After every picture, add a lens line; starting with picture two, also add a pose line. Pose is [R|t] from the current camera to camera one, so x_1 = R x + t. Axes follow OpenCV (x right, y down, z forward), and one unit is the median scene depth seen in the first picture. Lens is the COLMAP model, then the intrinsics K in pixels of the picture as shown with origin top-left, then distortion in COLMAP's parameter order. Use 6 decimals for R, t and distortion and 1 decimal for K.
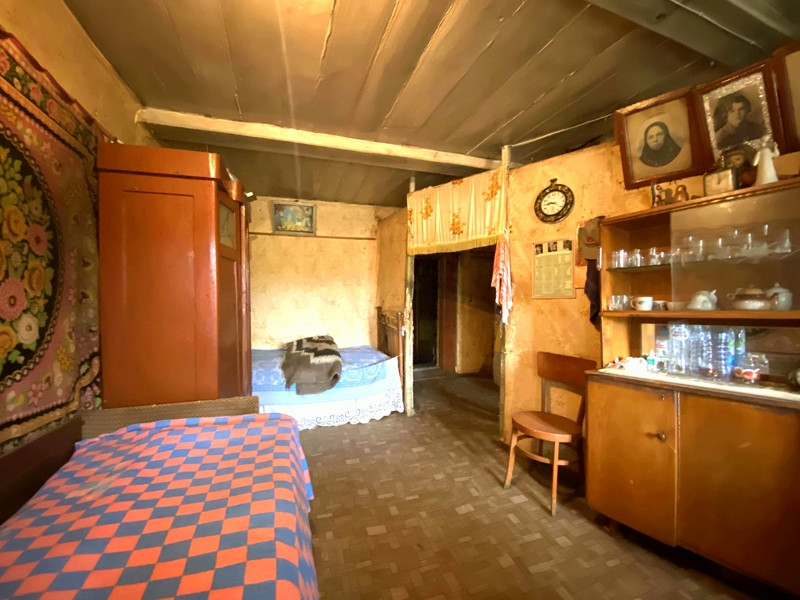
lens RADIAL K [[319.5, 0, 400.0], [0, 319.5, 300.0], [0, 0, 1]] dist [0.027333, -0.022312]
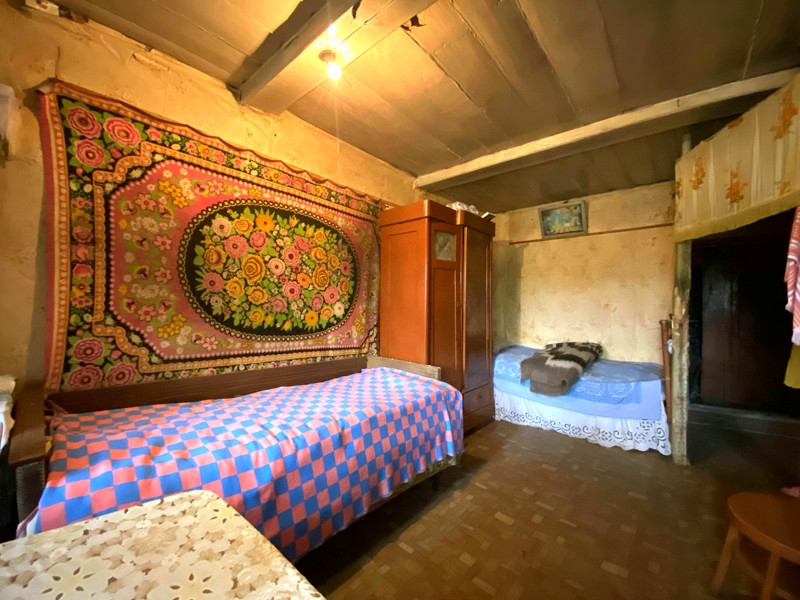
lens RADIAL K [[319.5, 0, 400.0], [0, 319.5, 300.0], [0, 0, 1]] dist [0.027333, -0.022312]
pose [[0.503619, 0.011500, -0.863849, 0.417859], [-0.025544, 0.999672, -0.001584, 0.009659], [0.863548, 0.022863, 0.503748, 0.103844]]
